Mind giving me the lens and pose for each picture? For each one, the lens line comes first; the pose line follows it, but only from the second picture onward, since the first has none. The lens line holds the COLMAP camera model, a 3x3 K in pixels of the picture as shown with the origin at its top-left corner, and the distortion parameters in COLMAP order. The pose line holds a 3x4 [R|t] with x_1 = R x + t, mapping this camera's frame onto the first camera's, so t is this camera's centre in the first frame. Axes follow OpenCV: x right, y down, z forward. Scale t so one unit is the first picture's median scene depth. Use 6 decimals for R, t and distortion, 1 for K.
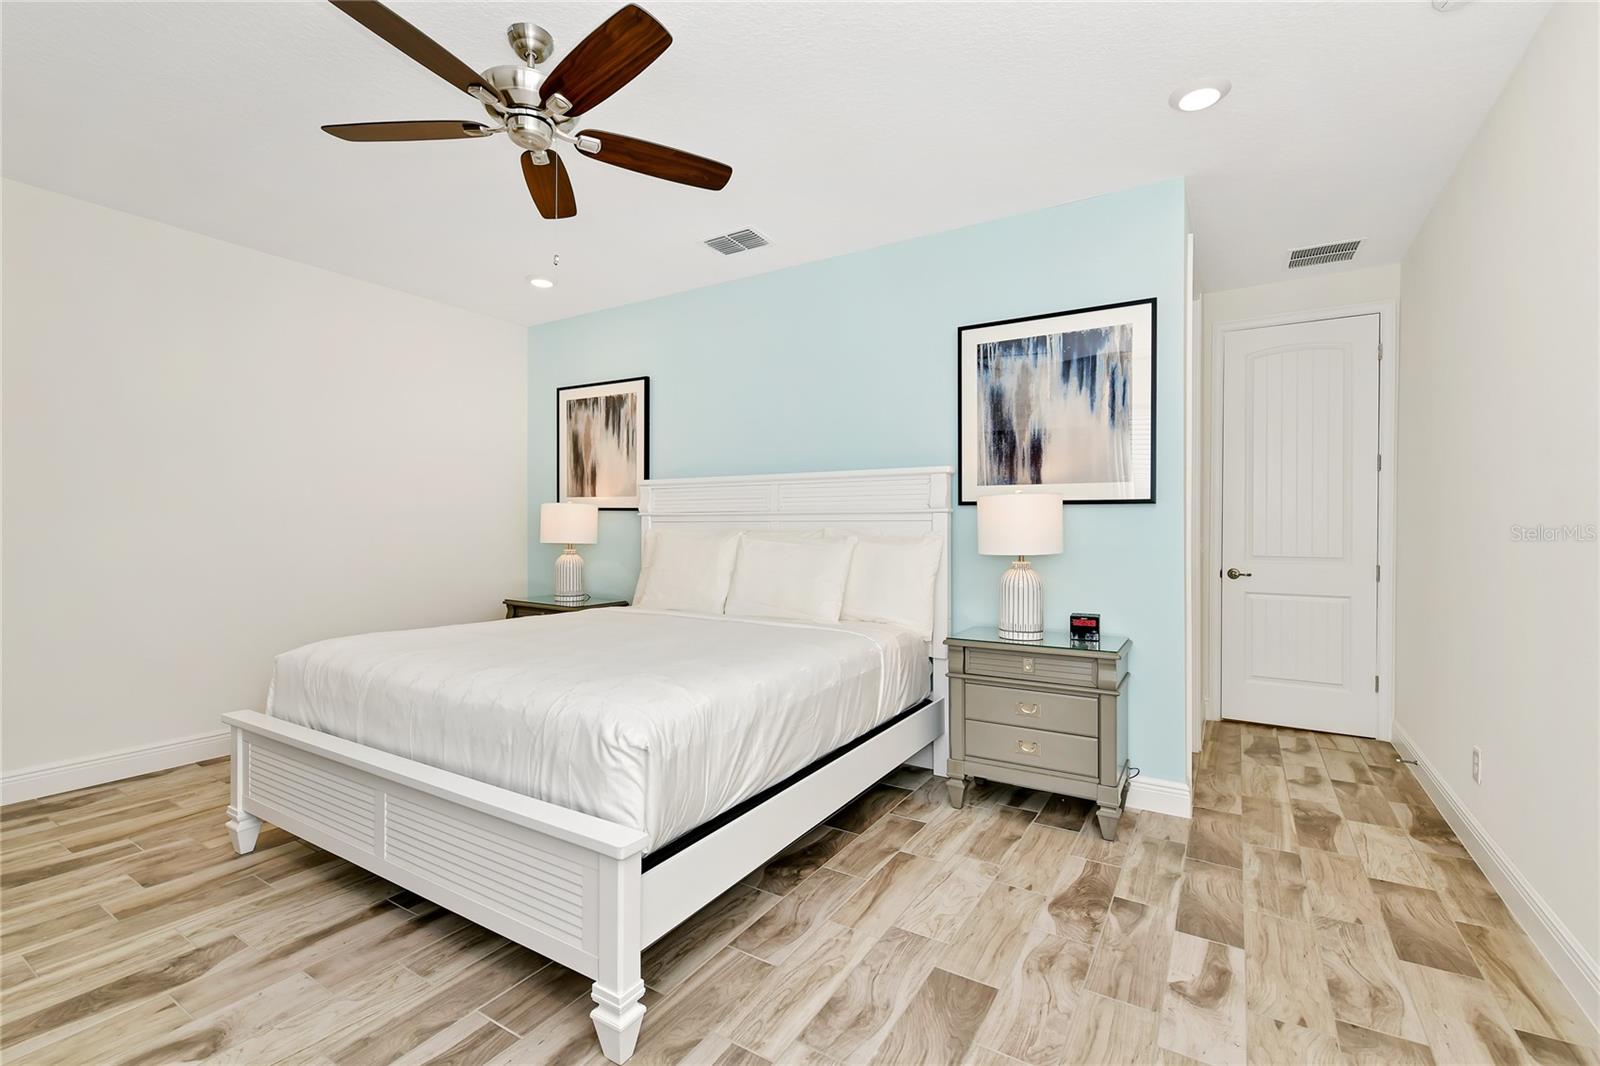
lens RADIAL K [[704.3, 0, 813.7], [0, 704.3, 527.7], [0, 0, 1]] dist [-0.003681, -0.000330]
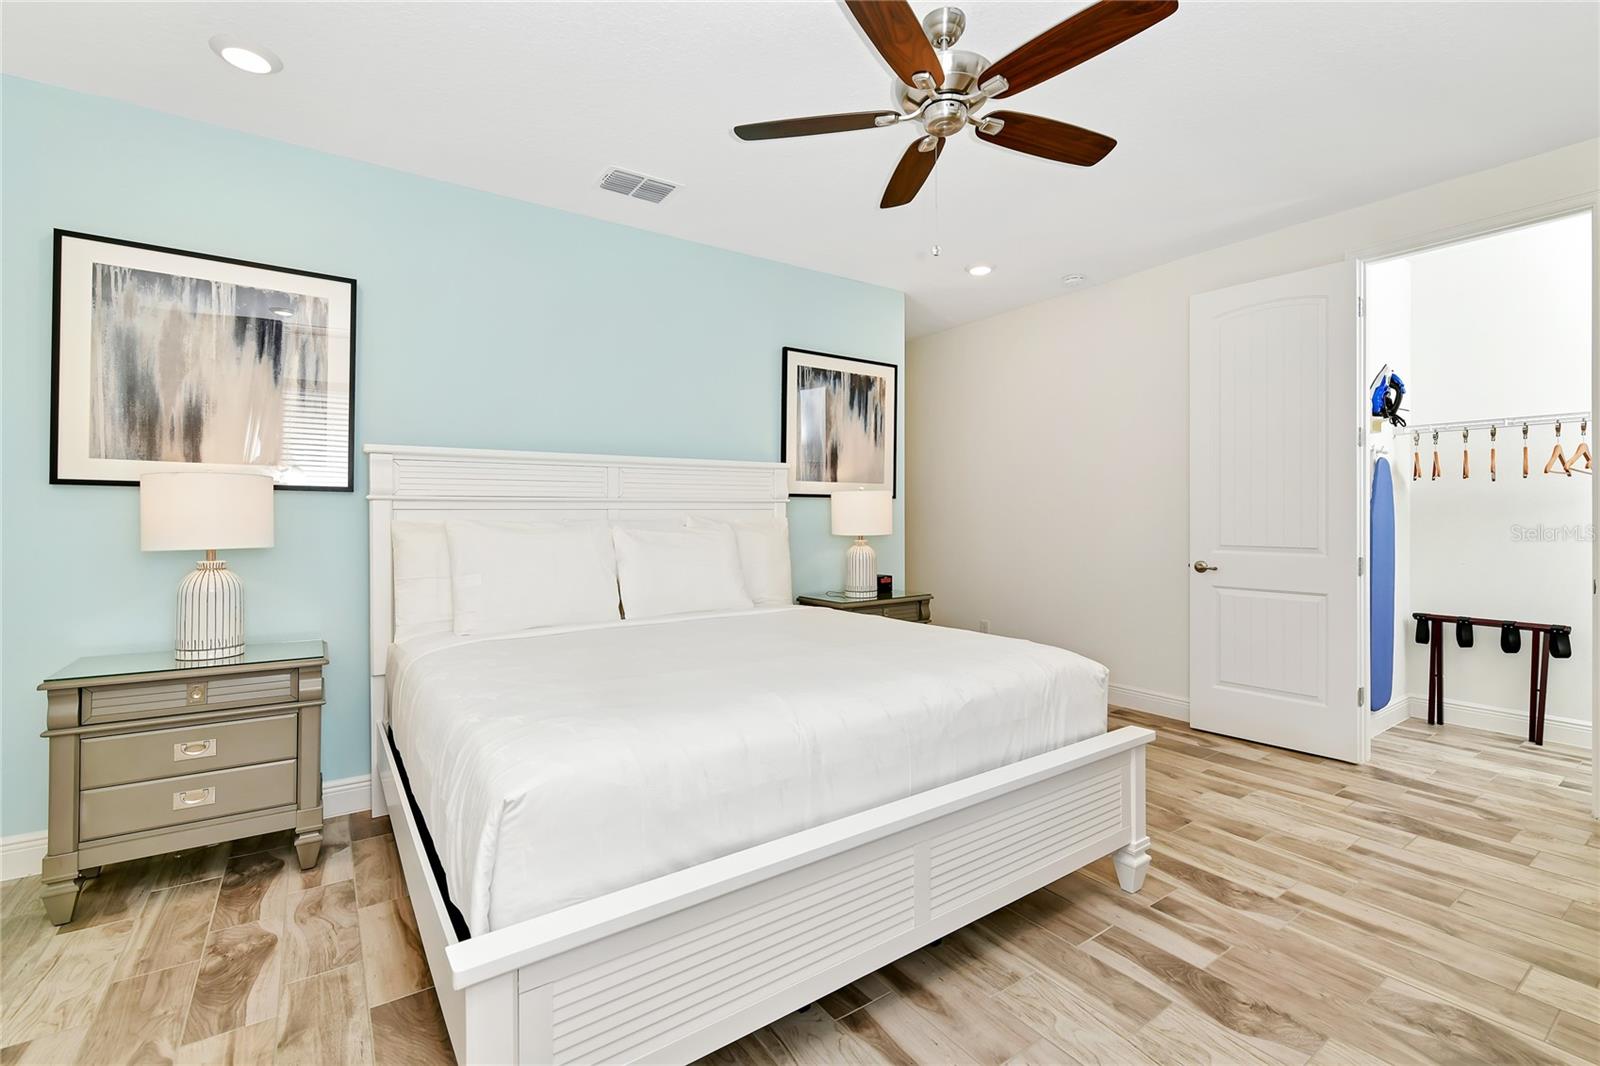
lens RADIAL K [[699.5, 0, 798.5], [0, 699.5, 511.8], [0, 0, 1]] dist [-0.039552, 0.014295]
pose [[0.410809, 0.006238, 0.911700, -0.124512], [0.002744, 0.999964, -0.008078, 0.000654], [-0.911717, 0.005820, 0.410777, 0.071600]]
